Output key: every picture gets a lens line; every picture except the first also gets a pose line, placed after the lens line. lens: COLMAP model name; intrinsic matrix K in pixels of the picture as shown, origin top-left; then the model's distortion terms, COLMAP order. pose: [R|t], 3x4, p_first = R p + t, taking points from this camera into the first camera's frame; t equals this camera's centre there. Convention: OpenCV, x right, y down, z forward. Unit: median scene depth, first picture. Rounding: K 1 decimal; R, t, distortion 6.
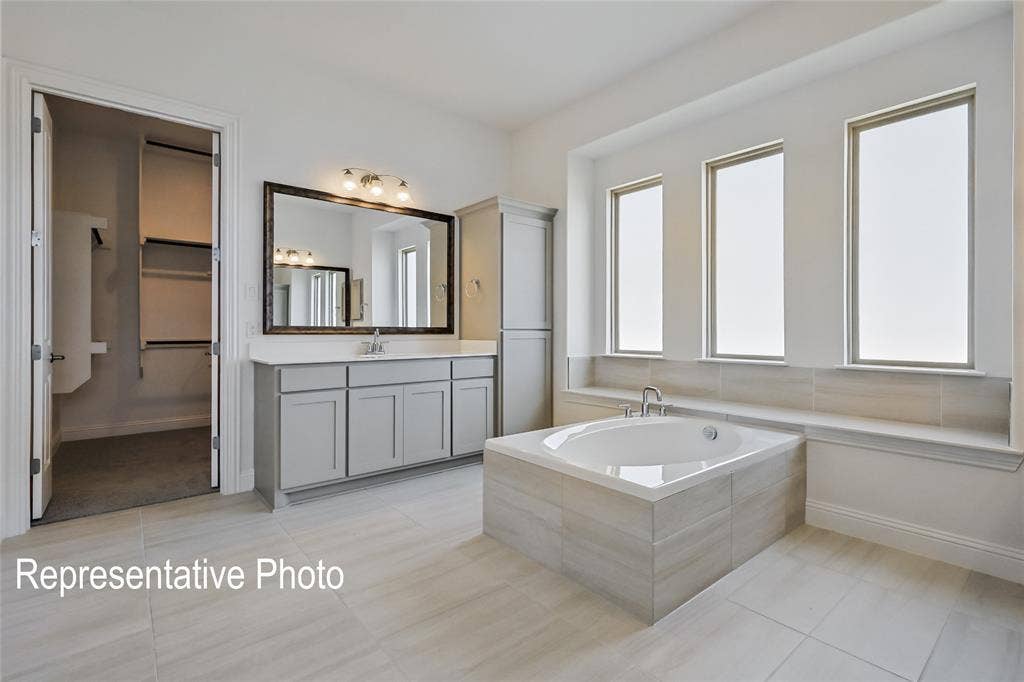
lens RADIAL K [[477.3, 0, 493.8], [0, 477.3, 325.2], [0, 0, 1]] dist [0.029698, -0.000920]
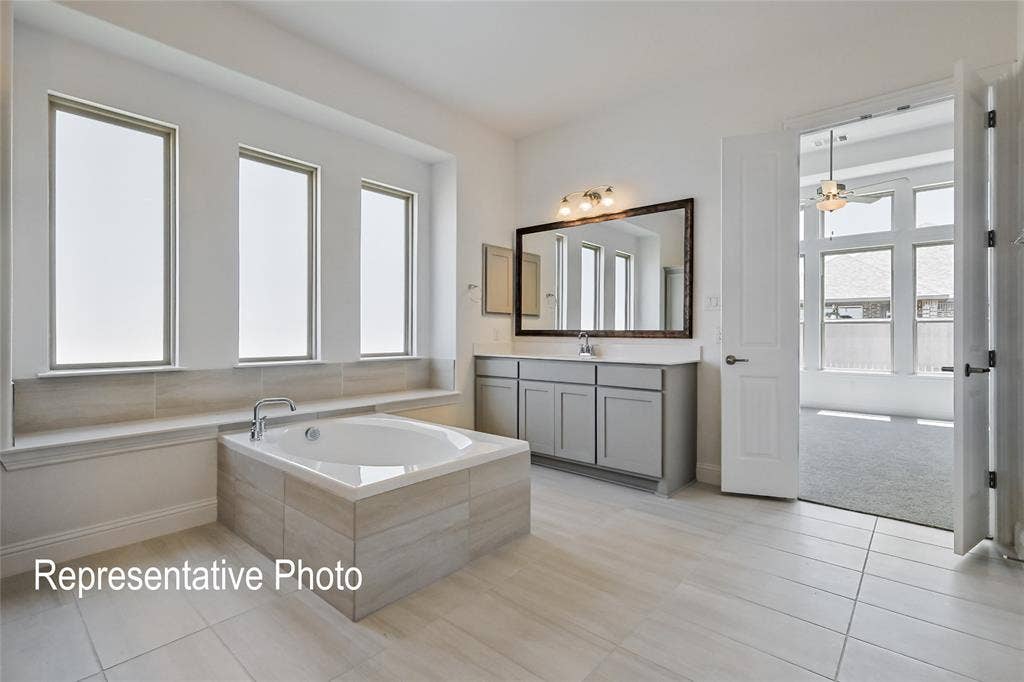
lens RADIAL K [[477.3, 0, 511.6], [0, 477.3, 338.7], [0, 0, 1]] dist [0.029698, -0.000920]
pose [[-0.157557, -0.011744, 0.987440, -0.582261], [-0.011376, 0.999885, 0.010077, 0.006952], [-0.987444, -0.009645, -0.157673, 0.685782]]
